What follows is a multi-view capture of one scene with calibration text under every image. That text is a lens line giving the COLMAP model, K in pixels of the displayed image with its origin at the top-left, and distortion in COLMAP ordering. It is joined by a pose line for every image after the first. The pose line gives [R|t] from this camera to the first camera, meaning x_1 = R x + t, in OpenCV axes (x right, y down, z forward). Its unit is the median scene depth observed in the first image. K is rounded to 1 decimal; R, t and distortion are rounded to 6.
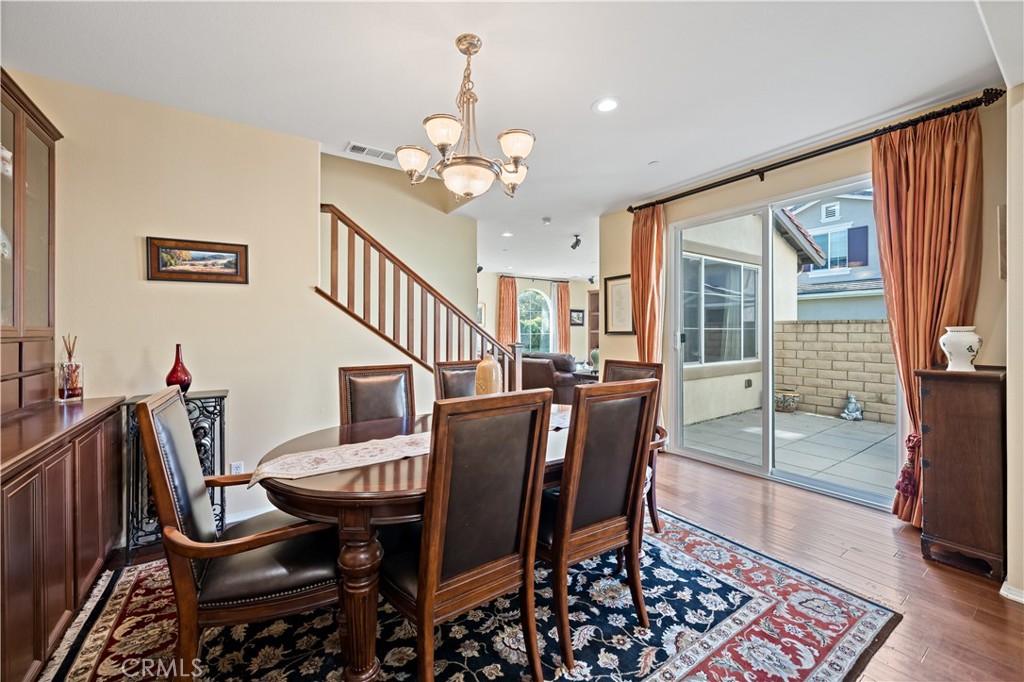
lens RADIAL K [[395.1, 0, 510.3], [0, 395.1, 334.0], [0, 0, 1]] dist [-0.002442, -0.000133]
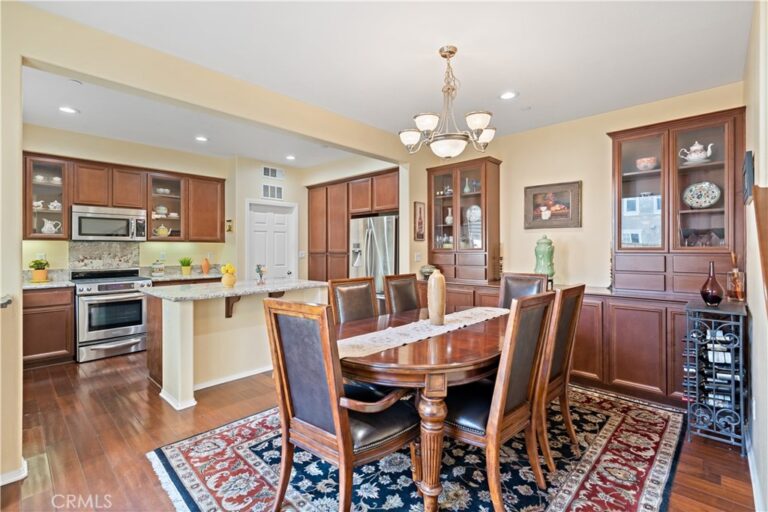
lens RADIAL K [[359.3, 0, 384.4], [0, 359.3, 250.5], [0, 0, 1]] dist [-0.000062, -0.000162]
pose [[-0.975997, 0.006282, -0.217694, 0.365204], [0.004422, 0.999949, 0.009030, -0.024422], [0.217740, 0.007851, -0.975975, 2.009532]]
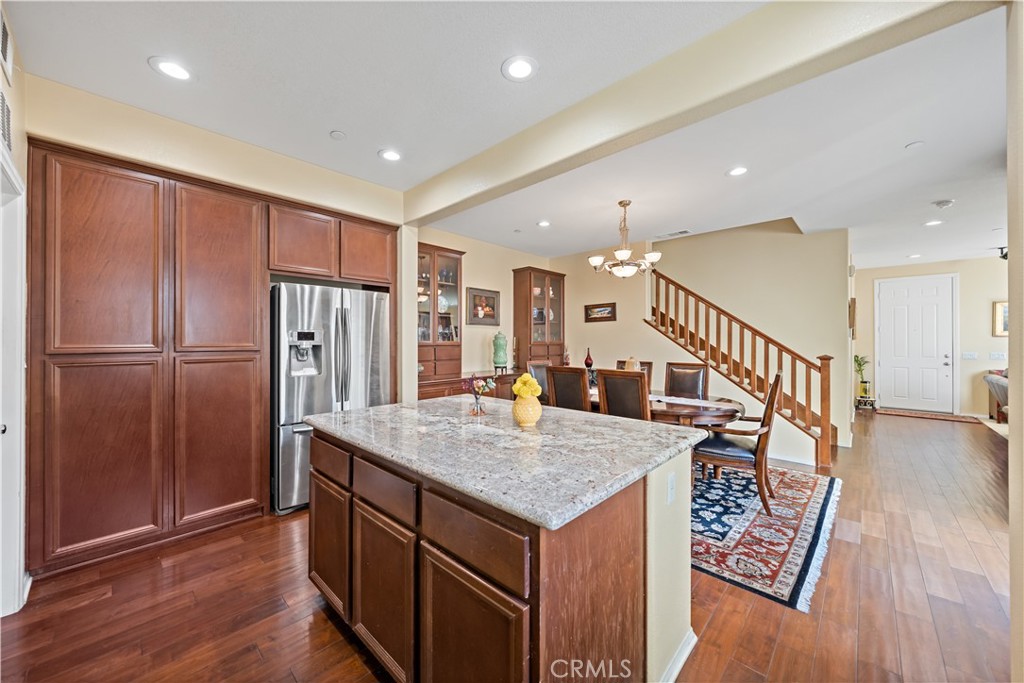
lens RADIAL K [[376.9, 0, 512.0], [0, 376.9, 341.5], [0, 0, 1]] dist [0.000178, 0.000057]
pose [[0.227541, 0.002018, -0.973766, 1.490476], [-0.001139, 0.999998, 0.001806, -0.021657], [0.973768, 0.000698, 0.227543, -0.003786]]
